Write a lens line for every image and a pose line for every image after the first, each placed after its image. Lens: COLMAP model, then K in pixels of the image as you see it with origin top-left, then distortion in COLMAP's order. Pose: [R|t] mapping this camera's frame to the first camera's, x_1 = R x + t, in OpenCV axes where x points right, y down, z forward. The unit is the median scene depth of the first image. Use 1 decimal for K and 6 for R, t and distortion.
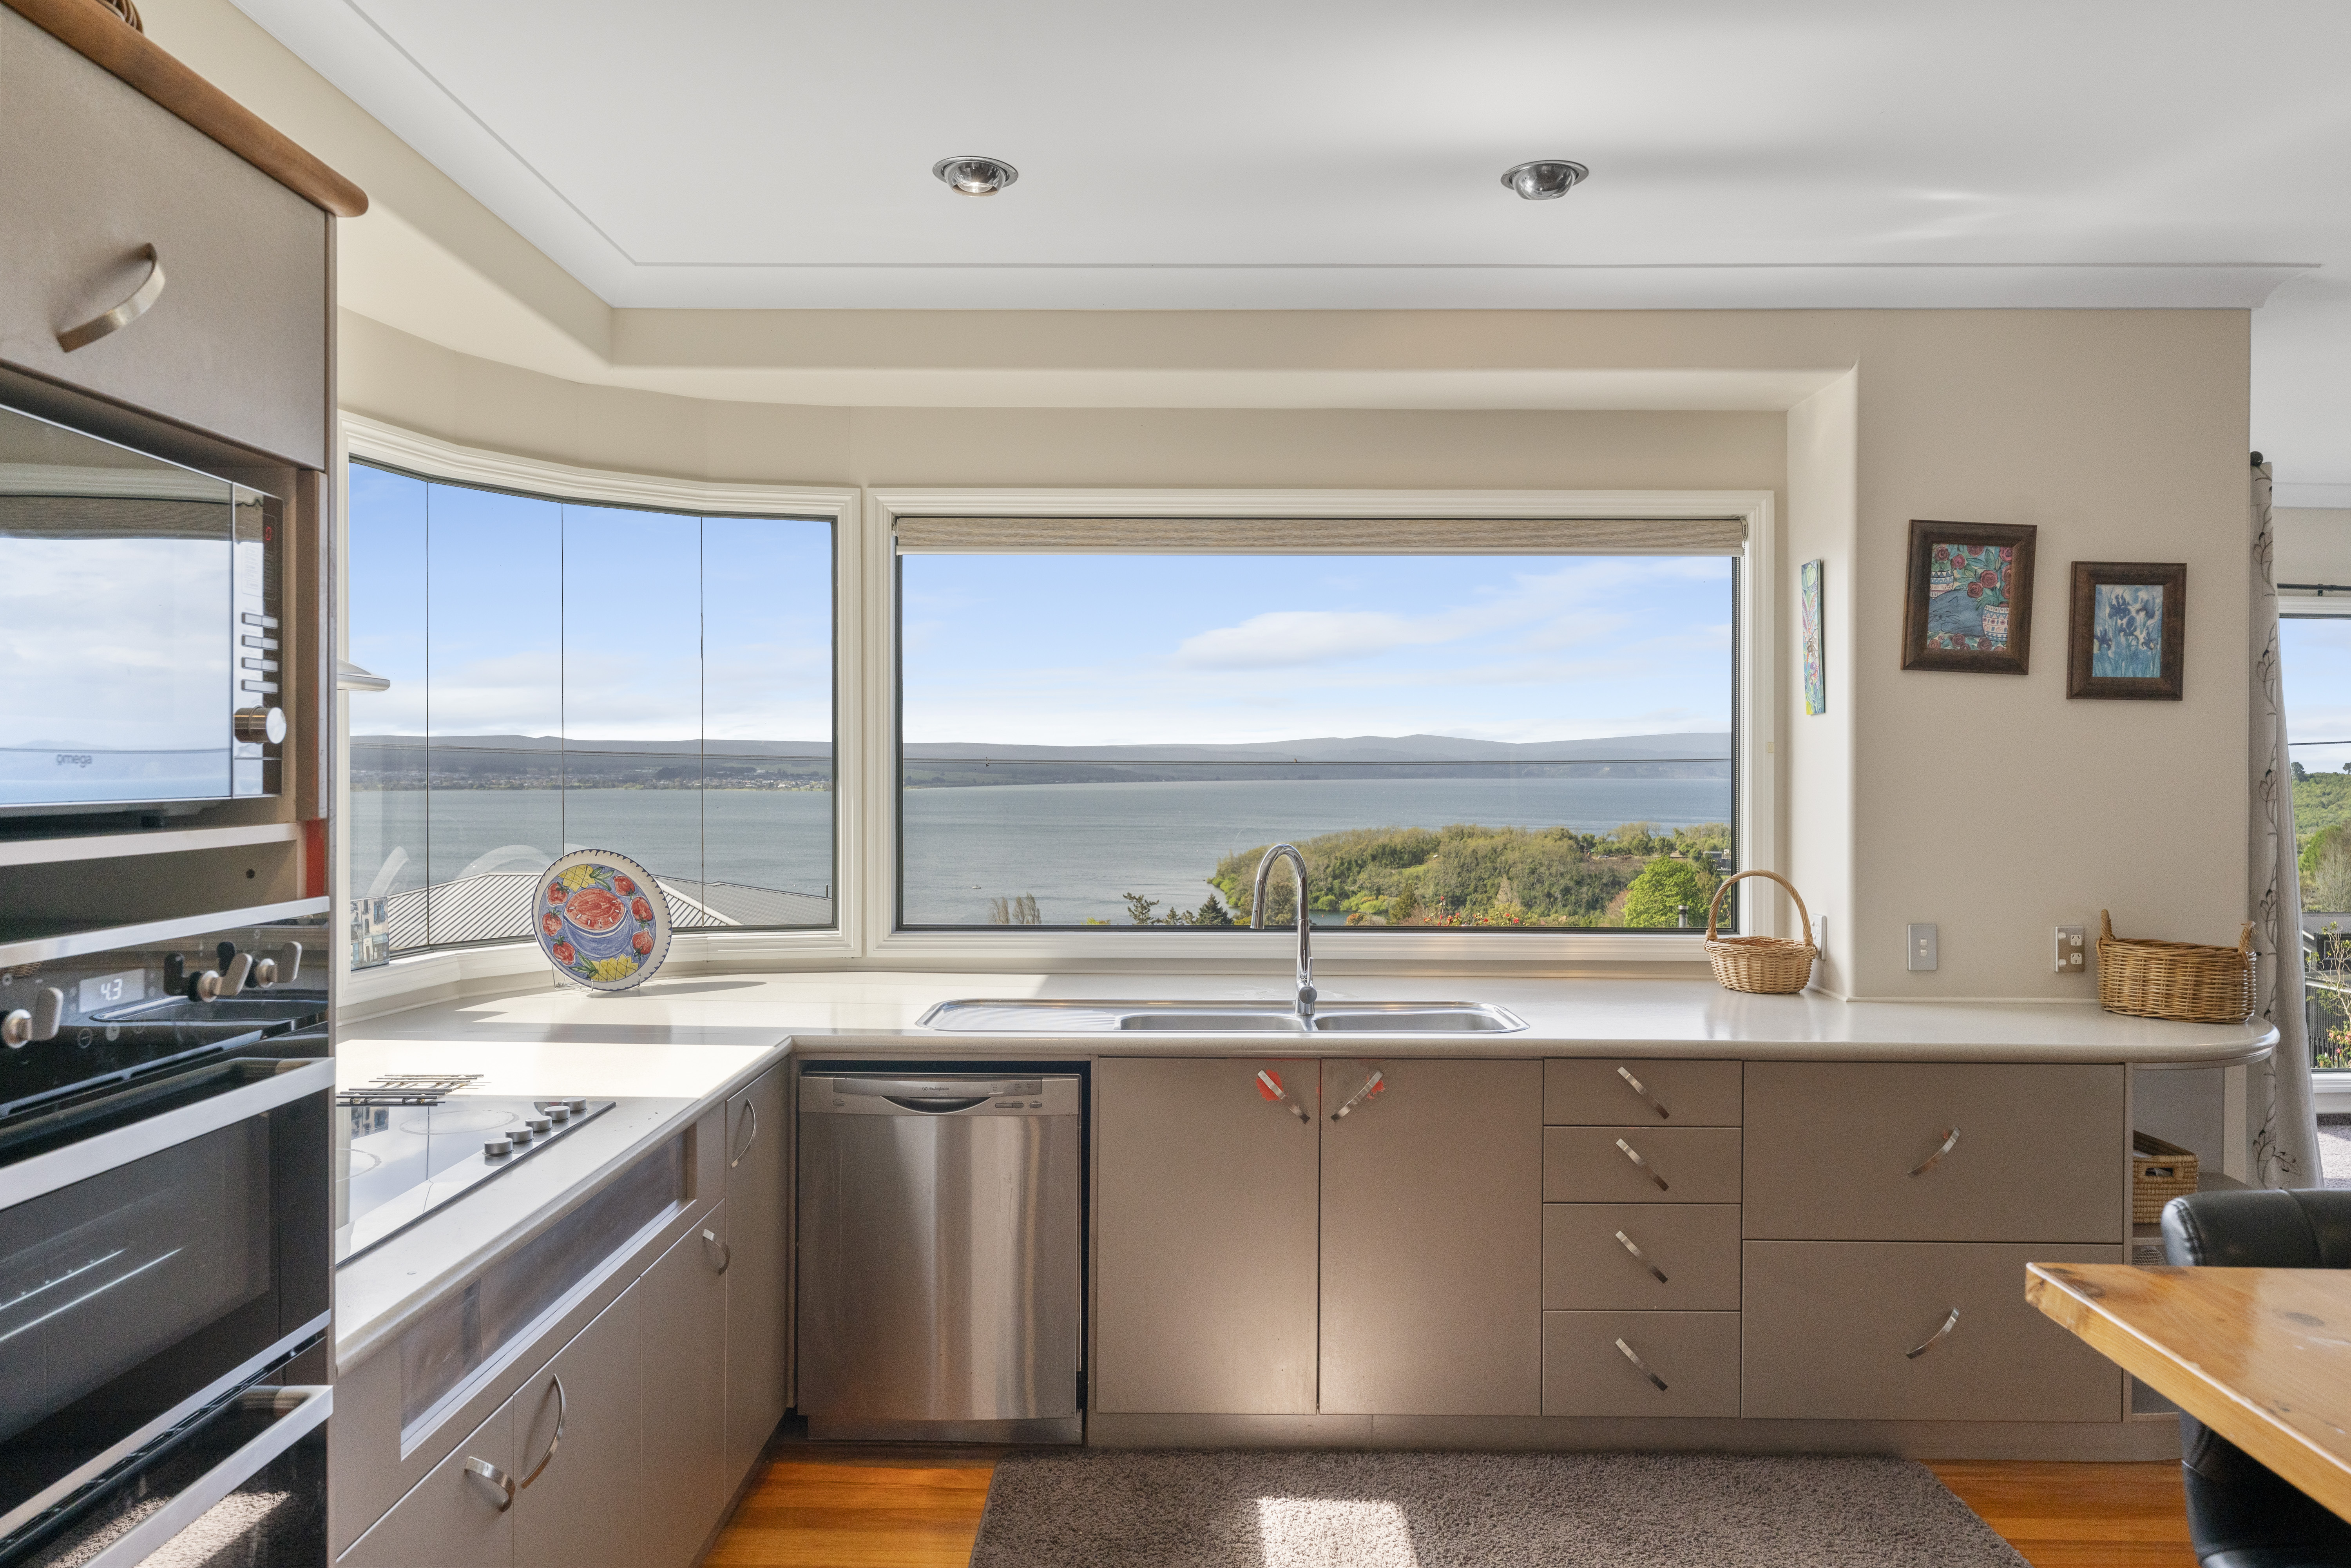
lens RADIAL K [[1547.4, 0, 1175.7], [0, 1547.4, 772.0], [0, 0, 1]] dist [-0.004506, 0.001790]
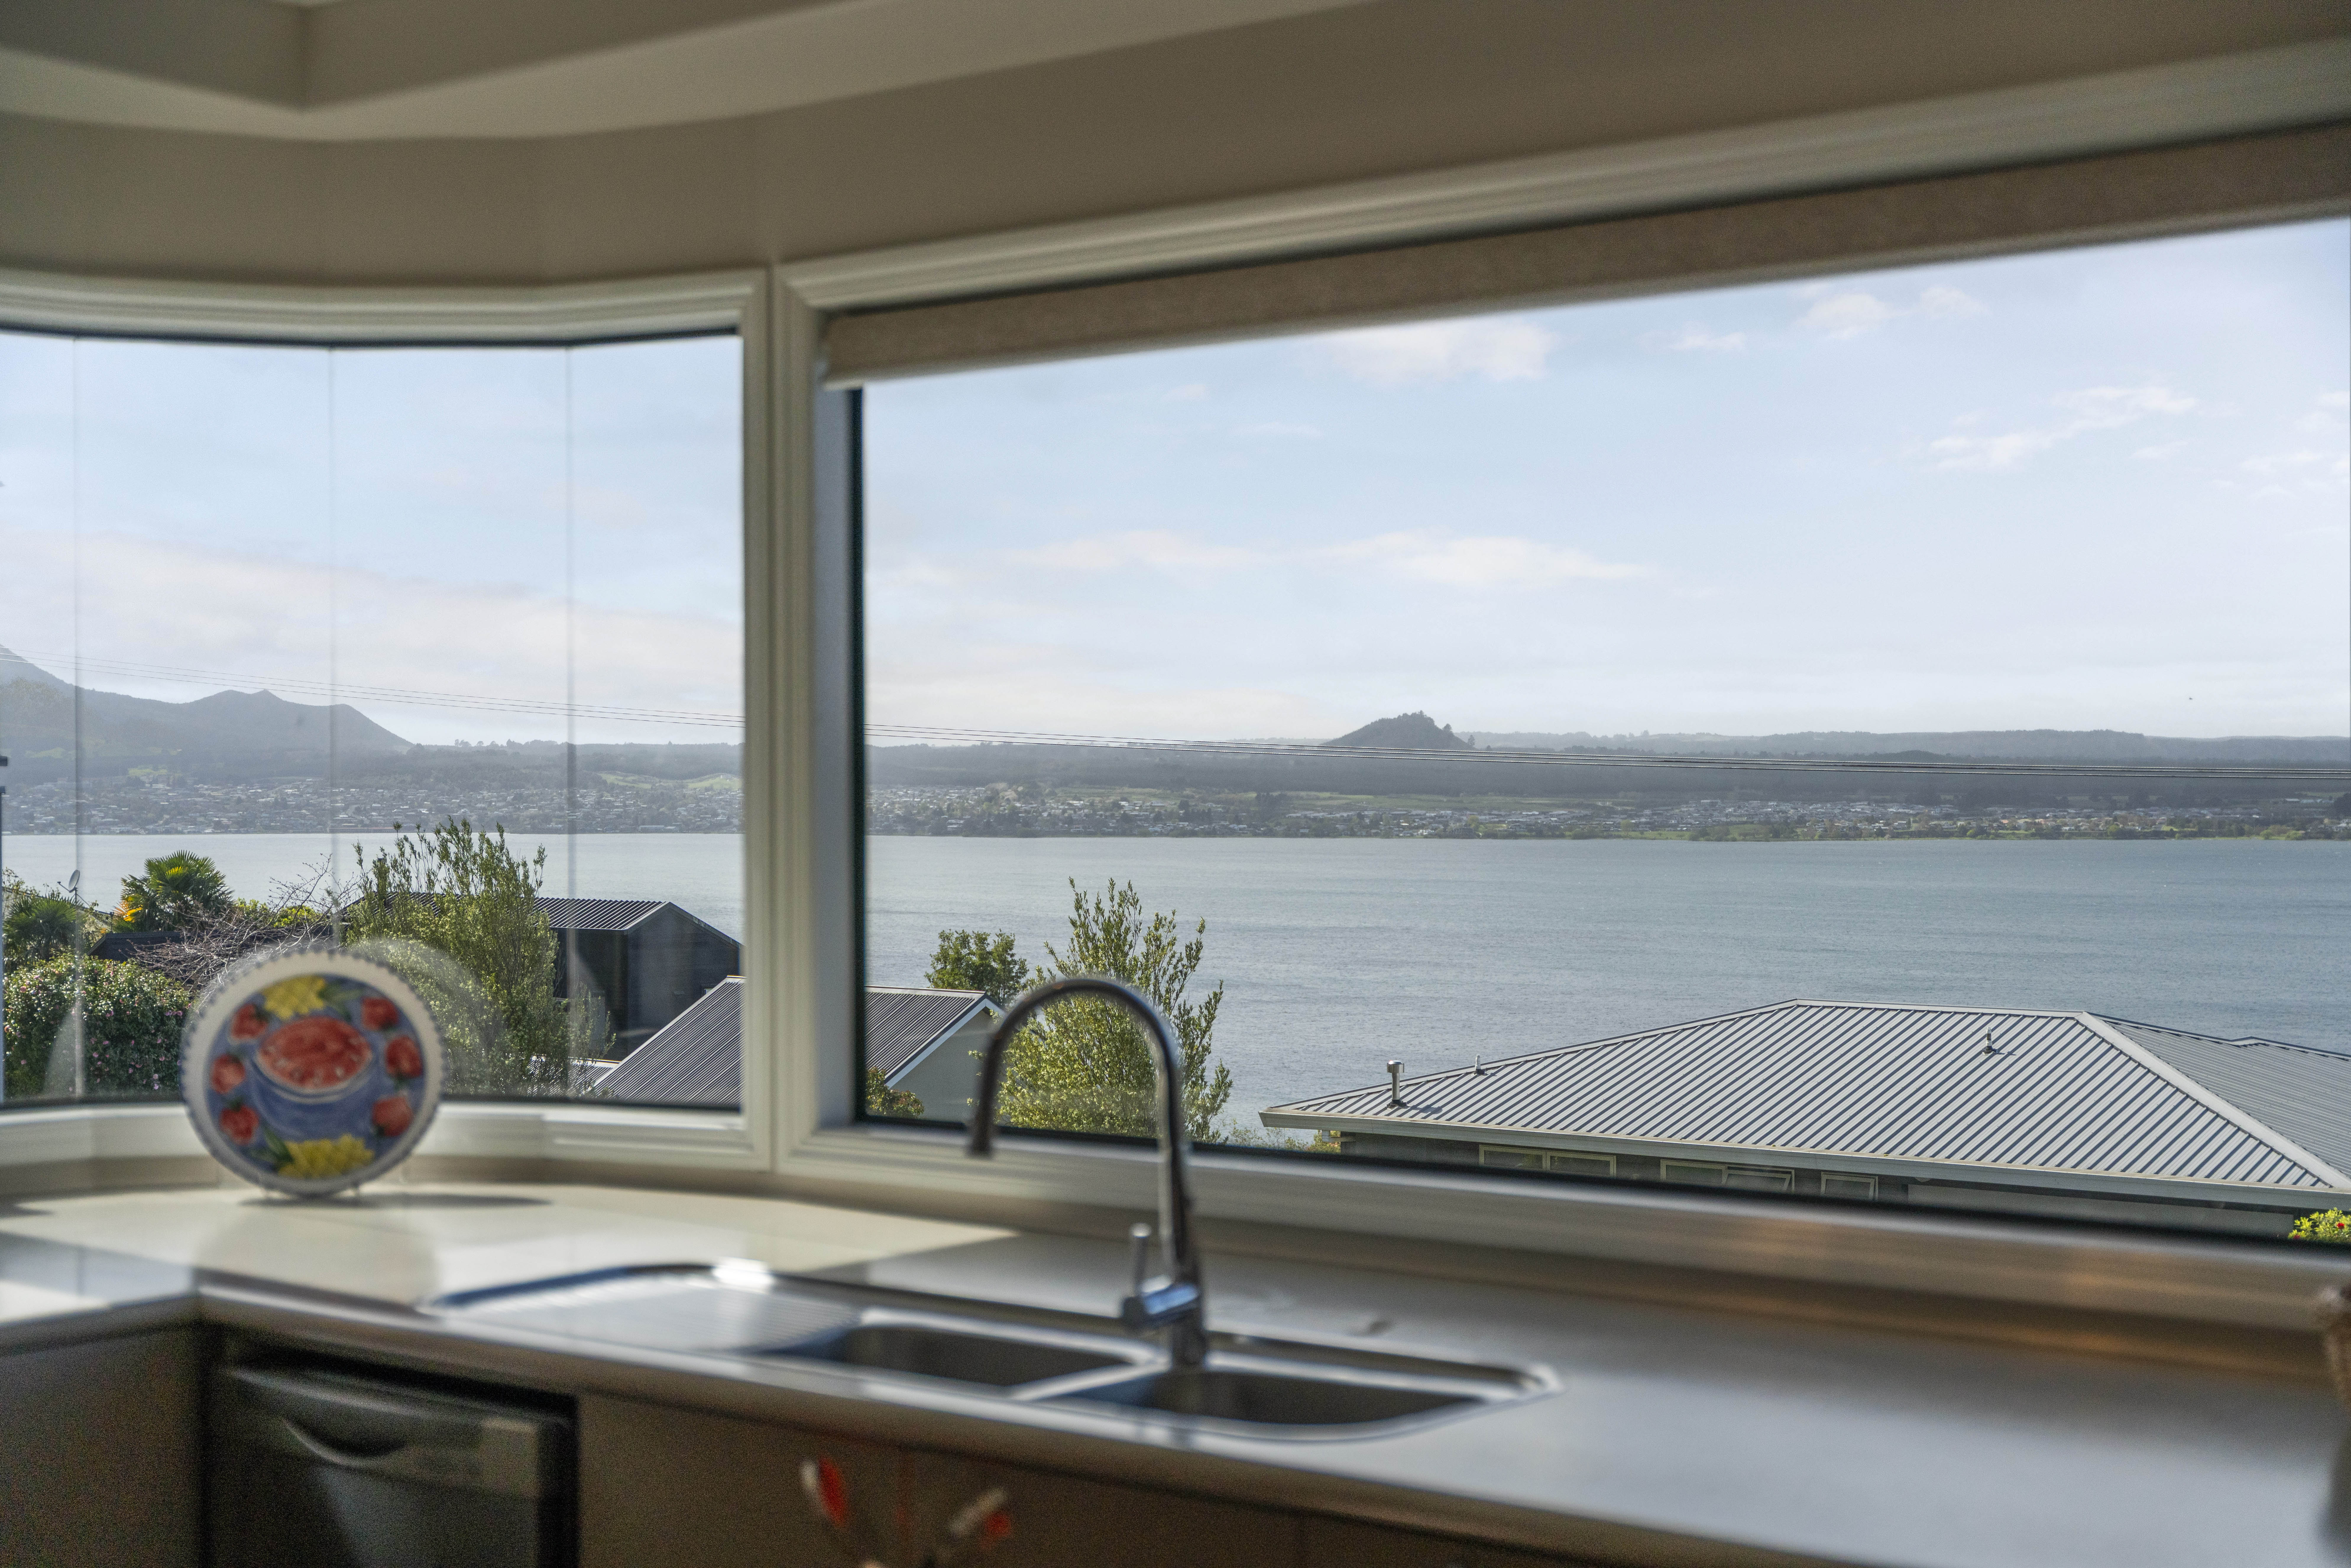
lens RADIAL K [[3242.0, 0, 1183.6], [0, 3242.0, 800.3], [0, 0, 1]] dist [0.025812, 0.000000]
pose [[0.787453, -0.001339, -0.616374, 0.638993], [0.000794, 0.999999, -0.001159, -0.003610], [0.616375, 0.000423, 0.787453, 0.251565]]
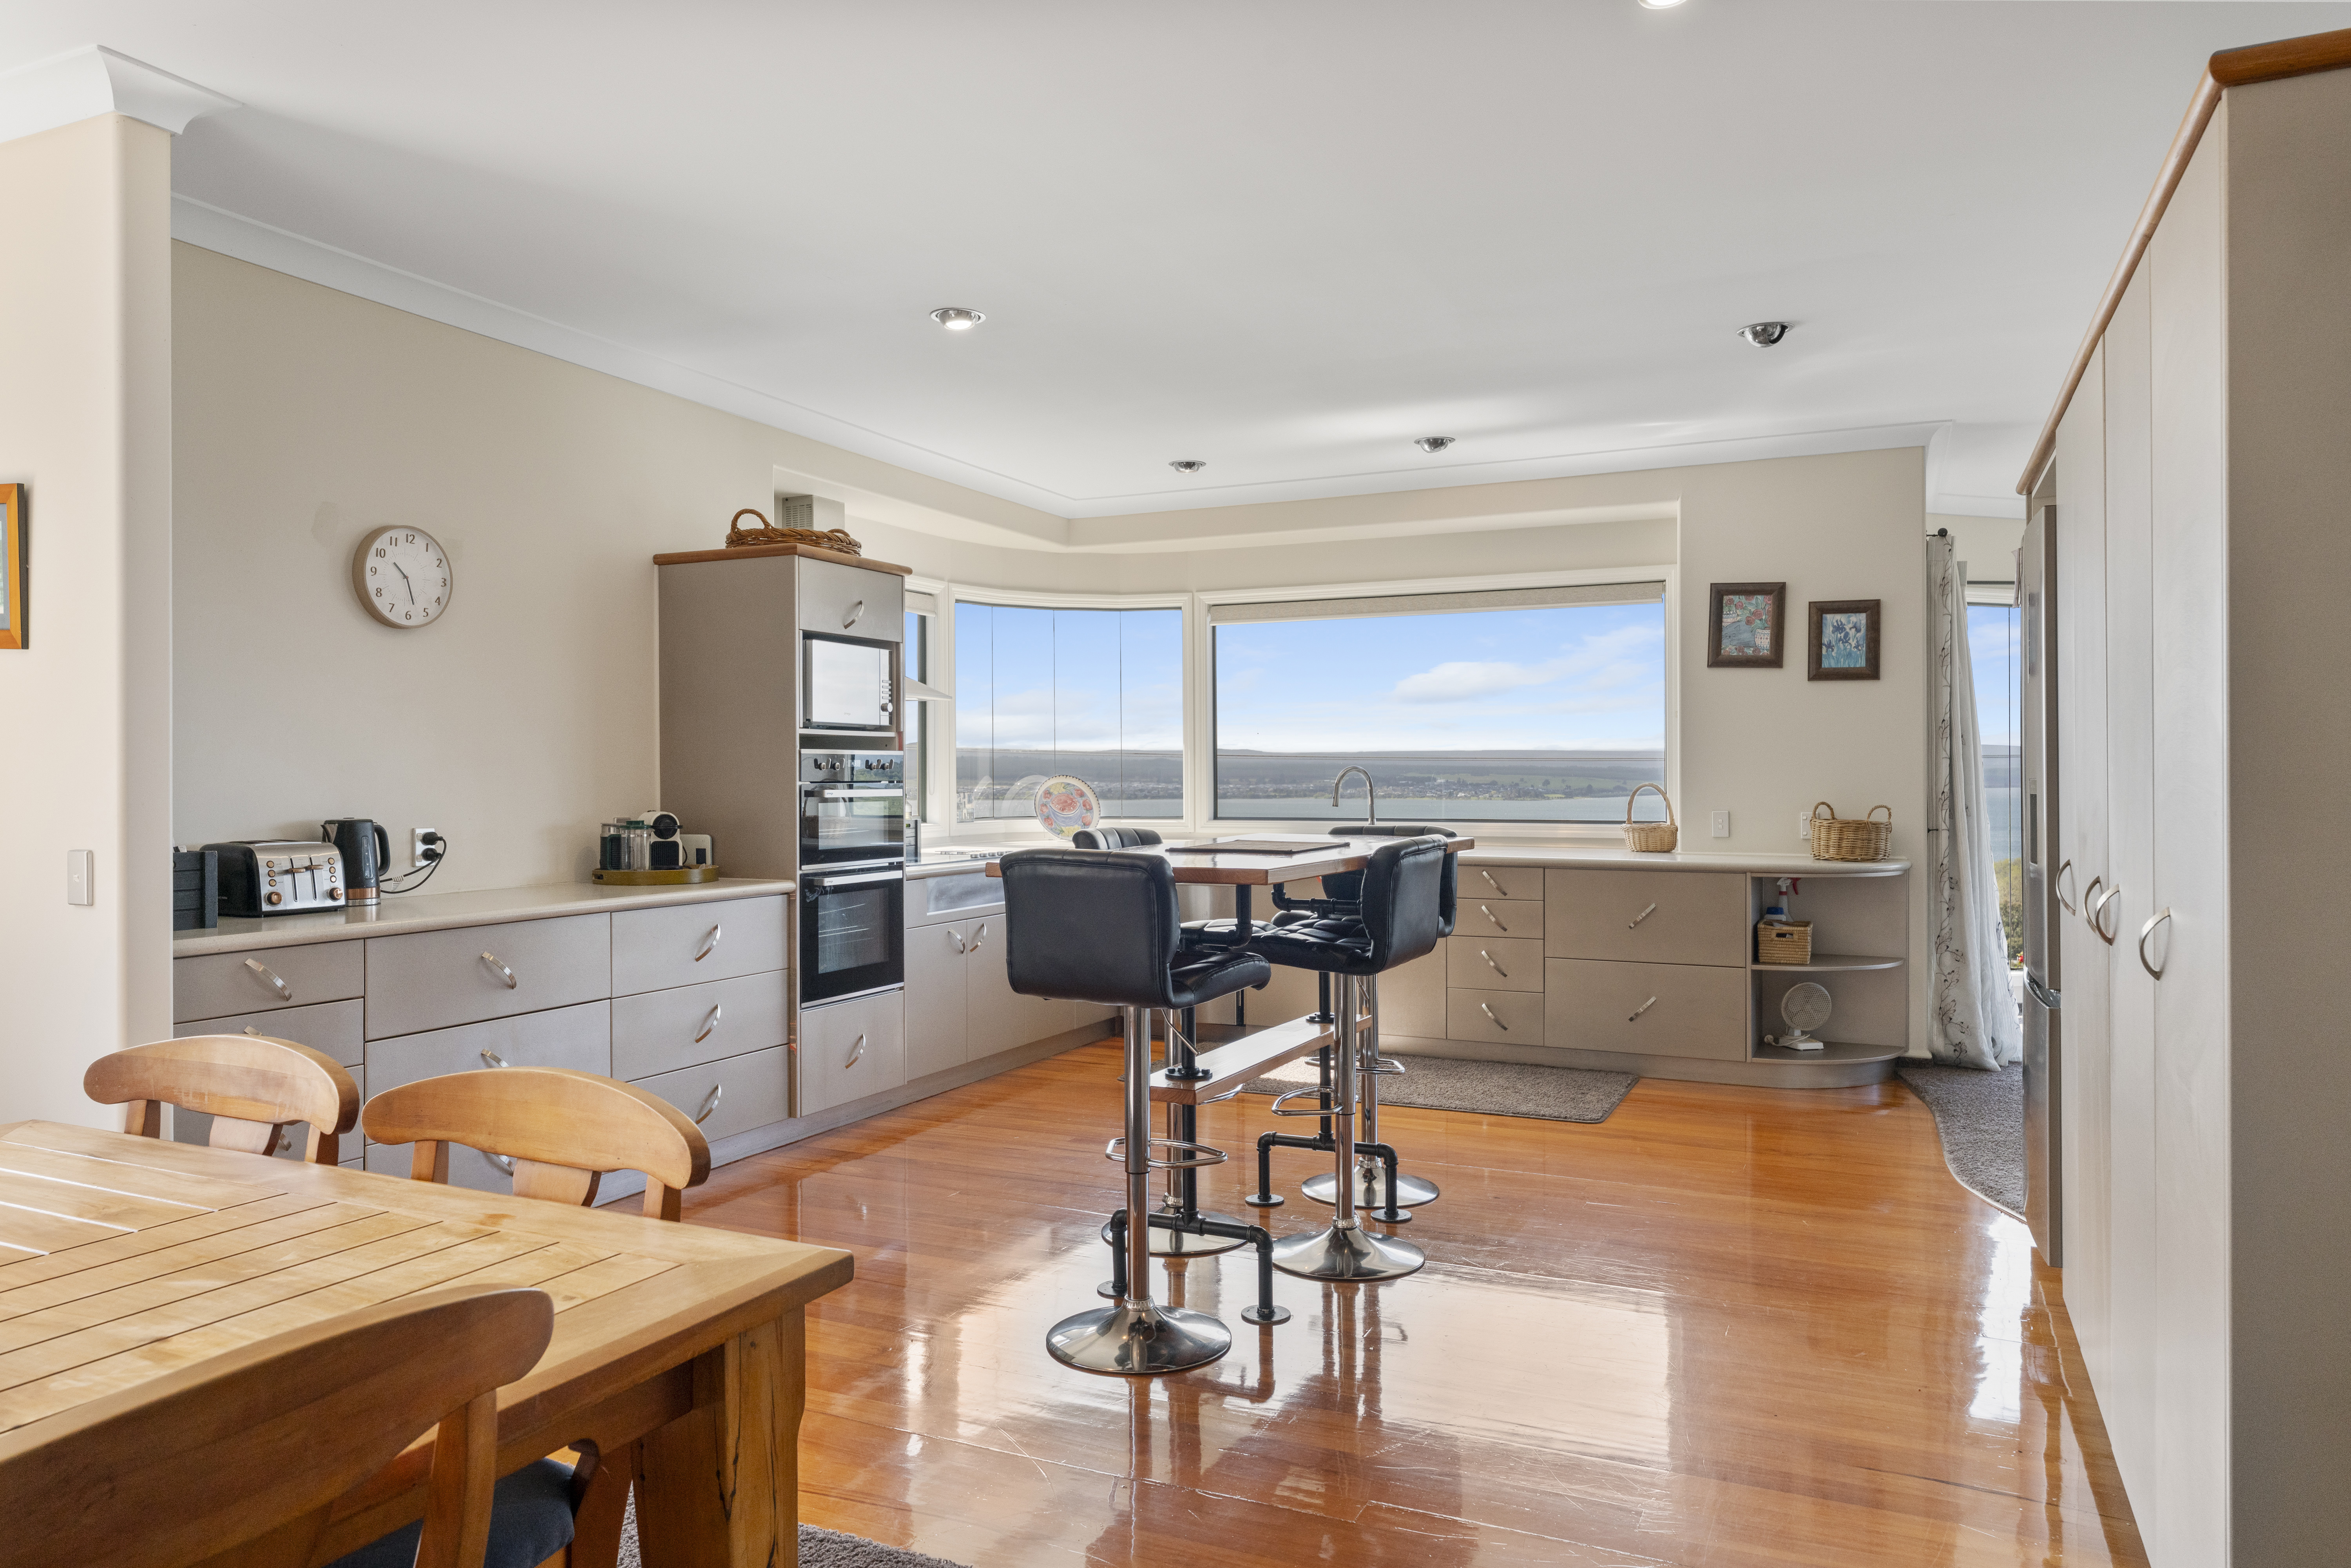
lens RADIAL K [[1547.4, 0, 1174.2], [0, 1547.4, 775.6], [0, 0, 1]] dist [-0.004506, 0.001790]
pose [[0.908081, -0.006972, -0.418735, 0.657120], [0.005420, 0.999973, -0.004897, 0.063346], [0.418758, 0.002177, 0.908095, -0.870744]]
